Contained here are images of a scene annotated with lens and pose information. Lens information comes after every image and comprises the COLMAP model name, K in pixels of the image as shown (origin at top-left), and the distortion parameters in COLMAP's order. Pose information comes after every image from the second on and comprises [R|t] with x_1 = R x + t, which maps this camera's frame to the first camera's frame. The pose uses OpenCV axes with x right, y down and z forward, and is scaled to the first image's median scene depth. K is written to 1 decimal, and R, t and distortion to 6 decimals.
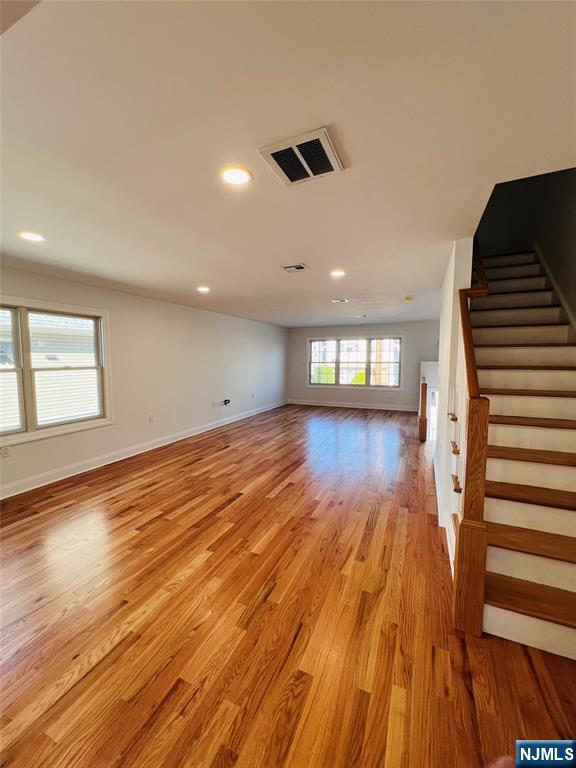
lens RADIAL K [[306.4, 0, 286.4], [0, 306.4, 380.7], [0, 0, 1]] dist [0.002783, 0.000027]
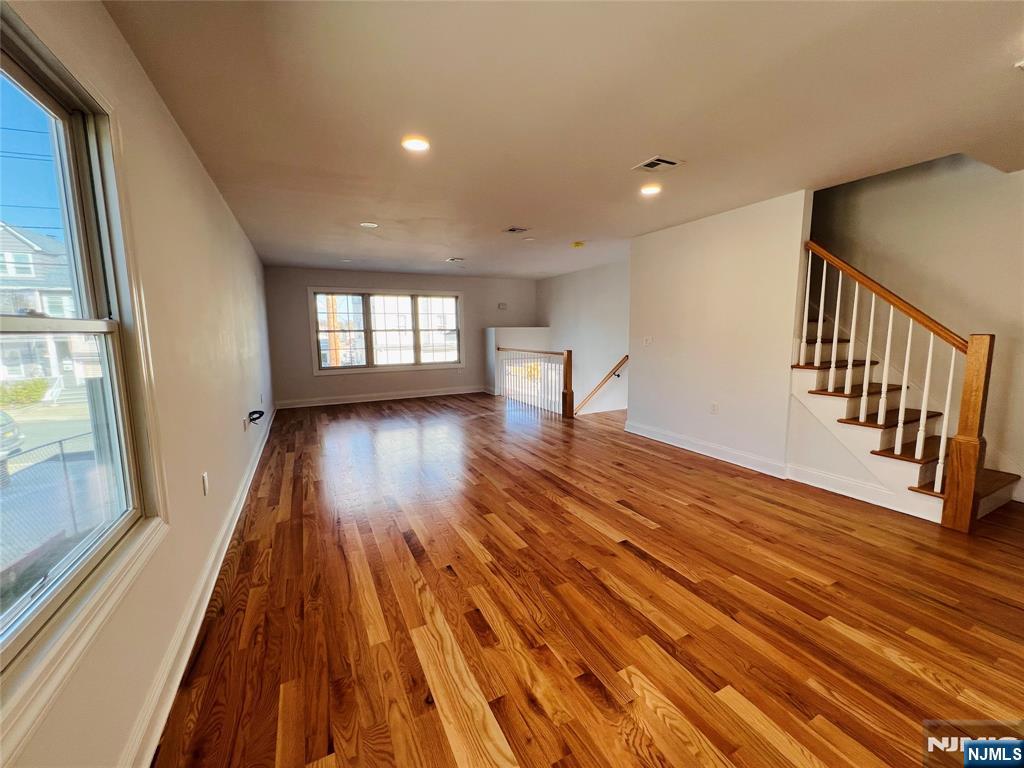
lens RADIAL K [[408.6, 0, 516.1], [0, 408.6, 384.2], [0, 0, 1]] dist [0.002783, 0.000027]
pose [[0.619935, -0.103875, 0.777747, -0.987641], [0.064668, 0.994590, 0.081291, 0.001975], [-0.781984, -0.000100, 0.623298, 0.808351]]
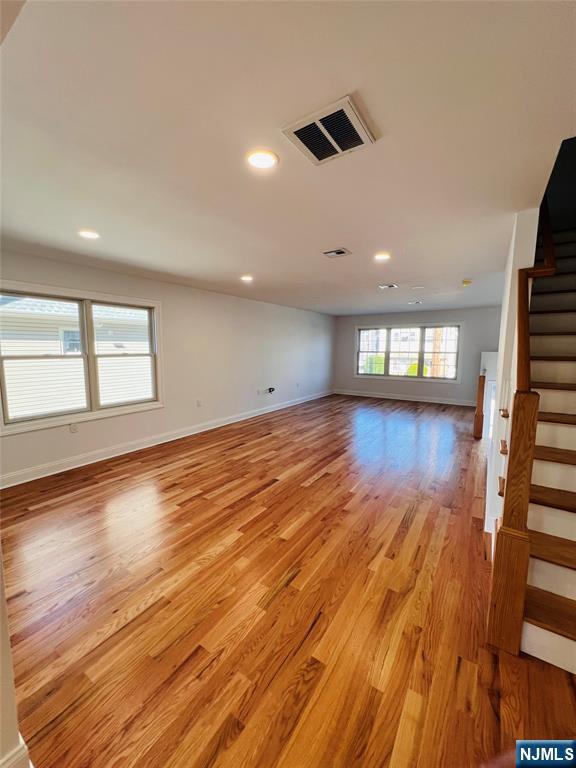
lens RADIAL K [[306.4, 0, 287.2], [0, 306.4, 380.8], [0, 0, 1]] dist [0.002783, 0.000027]
pose [[0.986404, 0.023590, -0.162636, 0.052419], [-0.017944, 0.999187, 0.036102, 0.002065], [0.163356, -0.032693, 0.986025, 0.012763]]
